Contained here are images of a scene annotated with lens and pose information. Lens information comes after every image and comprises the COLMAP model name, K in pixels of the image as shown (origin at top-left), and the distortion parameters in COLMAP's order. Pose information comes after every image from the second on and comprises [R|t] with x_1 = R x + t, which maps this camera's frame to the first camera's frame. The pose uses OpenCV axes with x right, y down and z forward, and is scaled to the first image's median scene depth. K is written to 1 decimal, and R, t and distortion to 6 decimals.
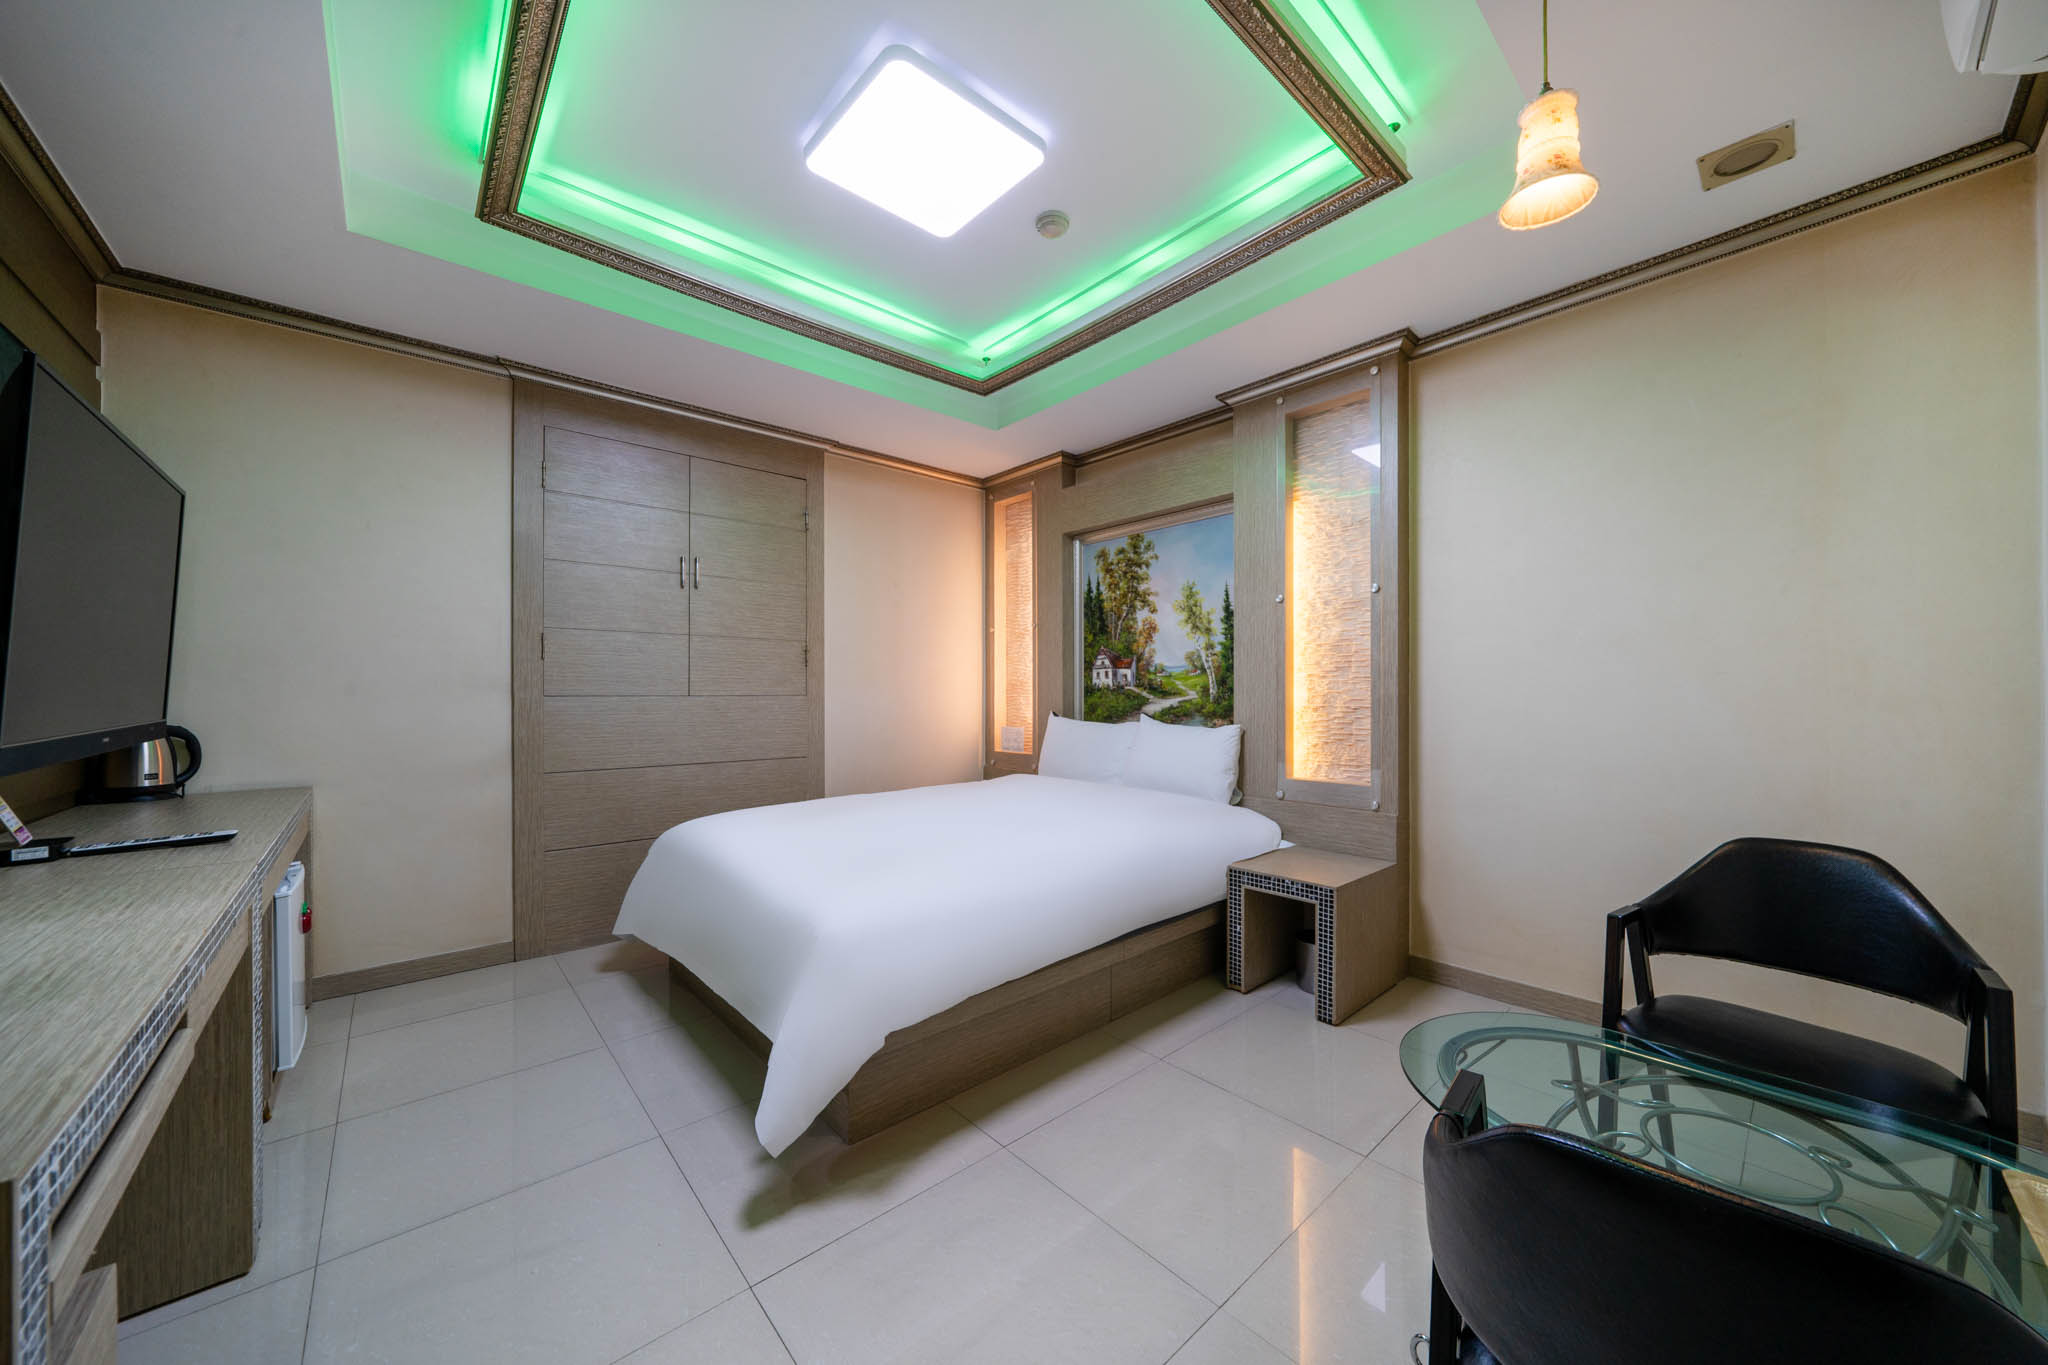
lens RADIAL K [[701.5, 0, 1024.0], [0, 701.5, 682.5], [0, 0, 1]] dist [0.000390, 0.000020]
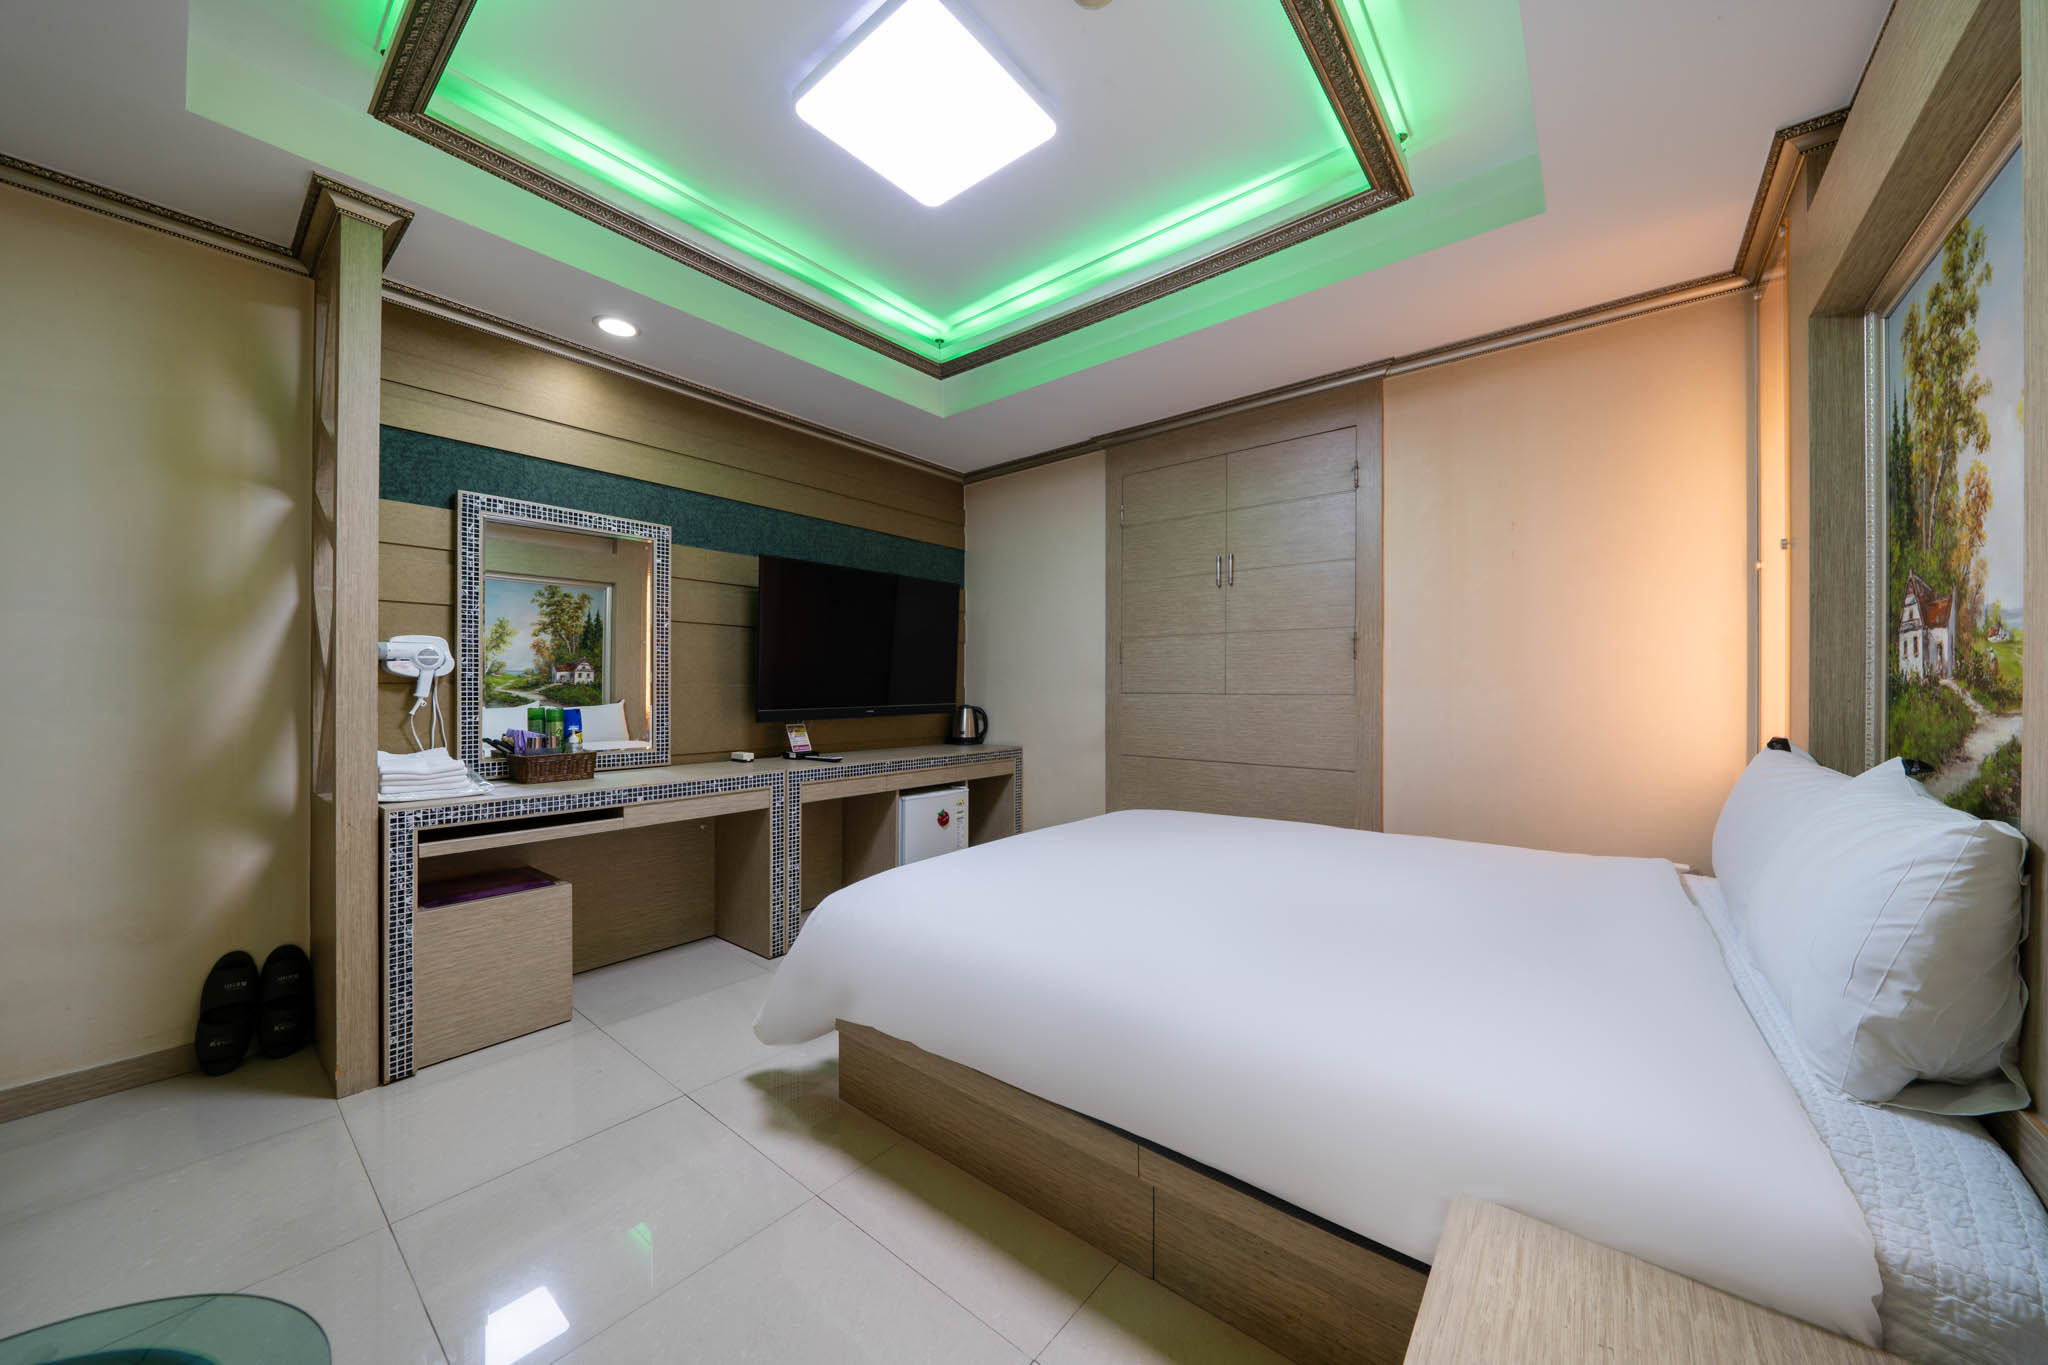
lens RADIAL K [[708.6, 0, 1039.6], [0, 708.6, 684.9], [0, 0, 1]] dist [-0.006217, 0.000031]
pose [[0.163141, -0.004786, -0.986591, 0.430484], [0.010790, 0.999937, -0.003066, 0.005591], [0.986544, -0.010145, 0.163183, 0.516417]]
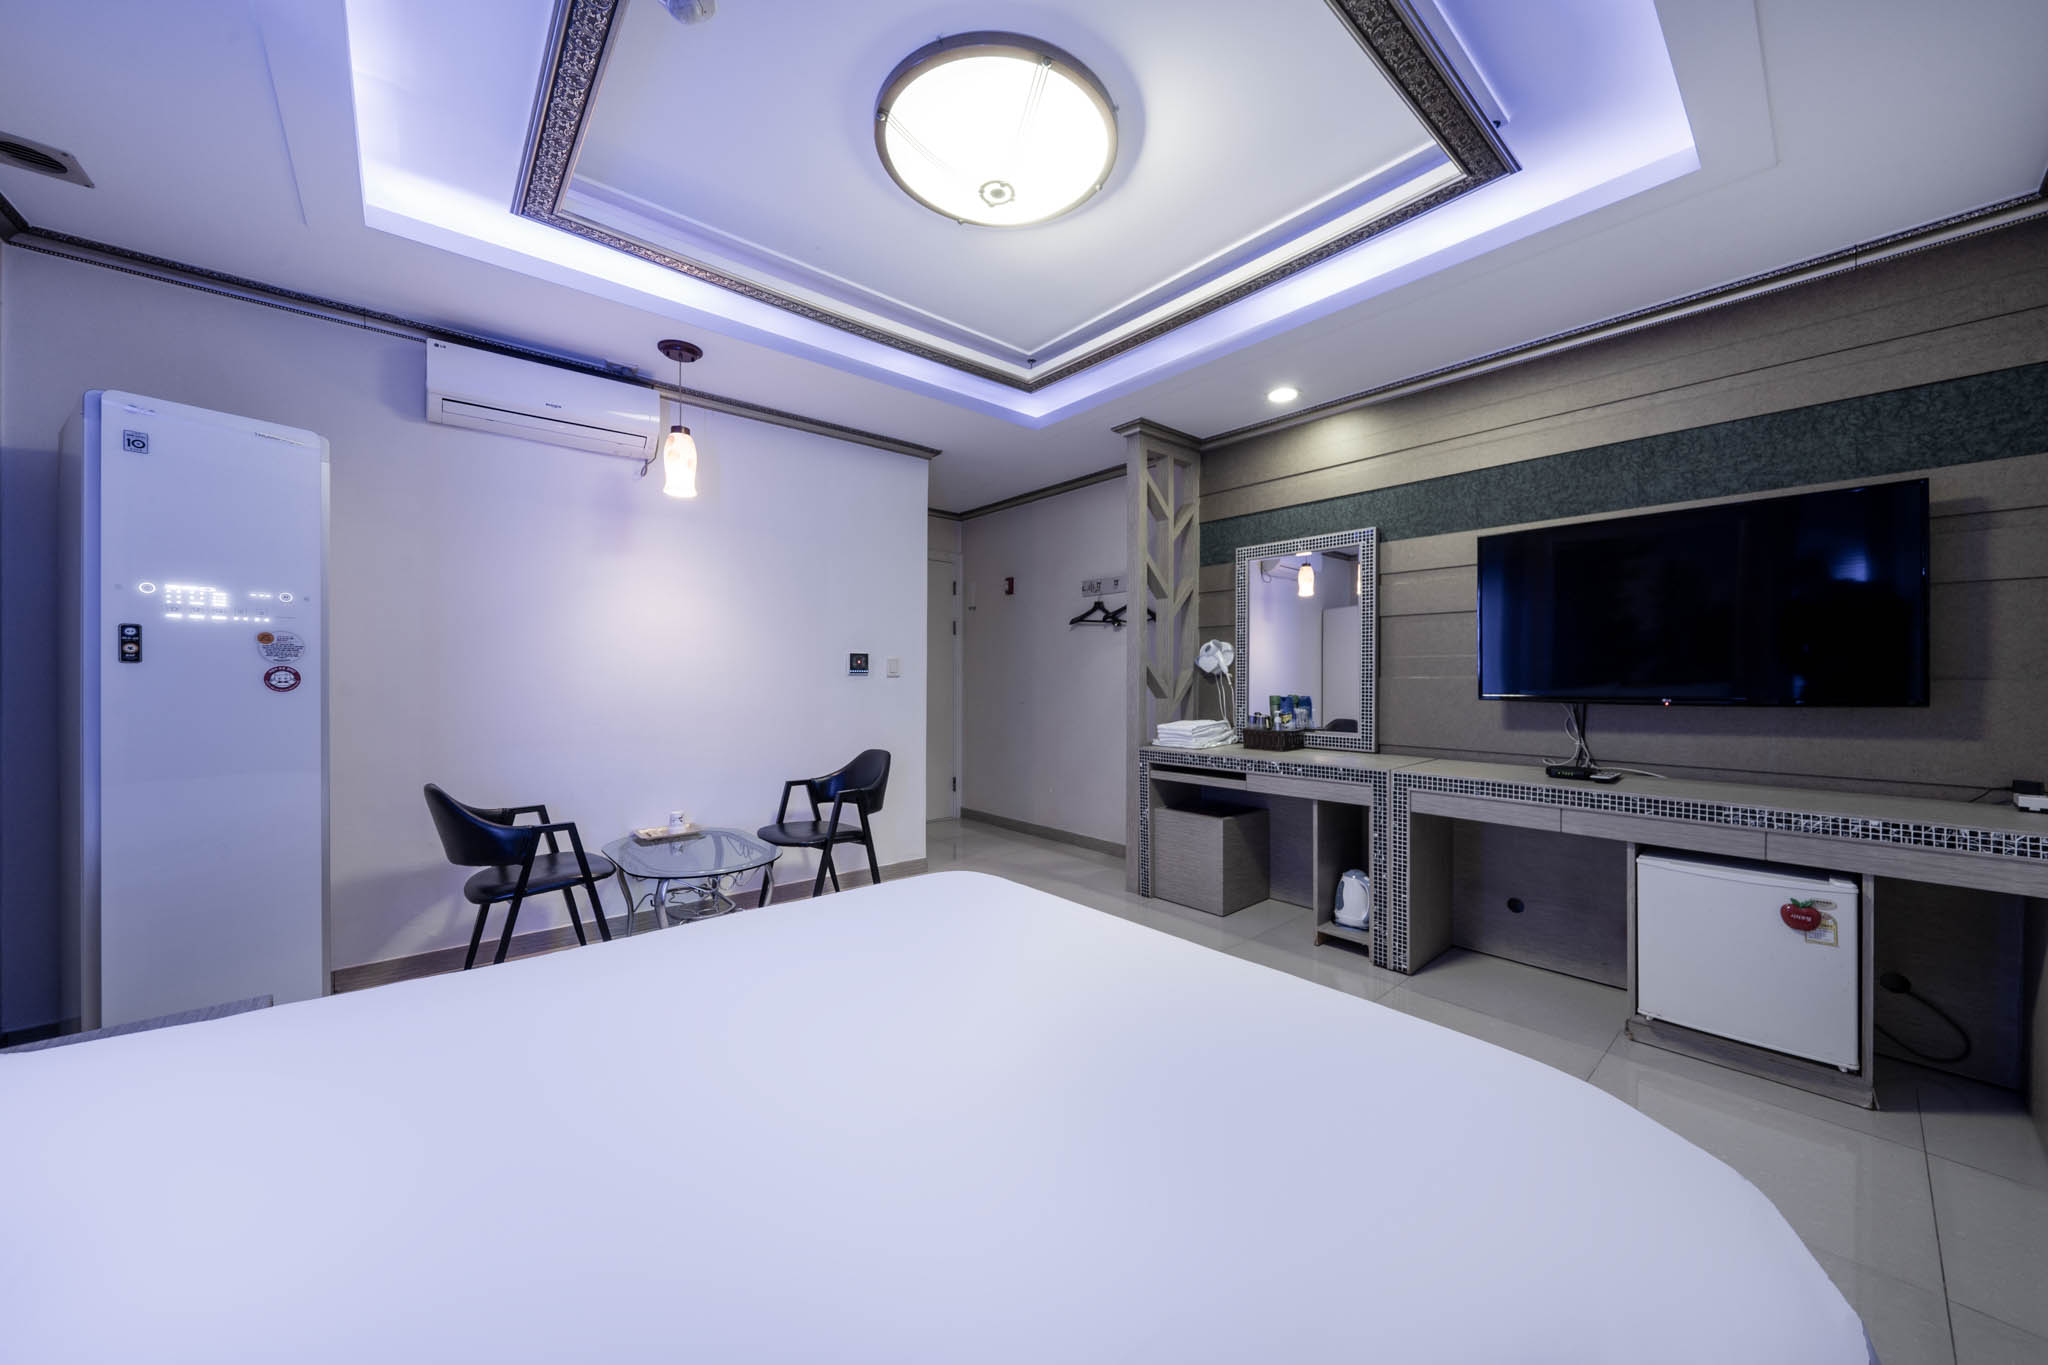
lens RADIAL K [[708.6, 0, 1039.6], [0, 708.6, 684.9], [0, 0, 1]] dist [-0.006217, 0.000031]
pose [[-0.999944, 0.001538, 0.010427, -0.066677], [0.001510, 0.999995, -0.002763, 0.008527], [-0.010431, -0.002747, -0.999942, 1.121407]]
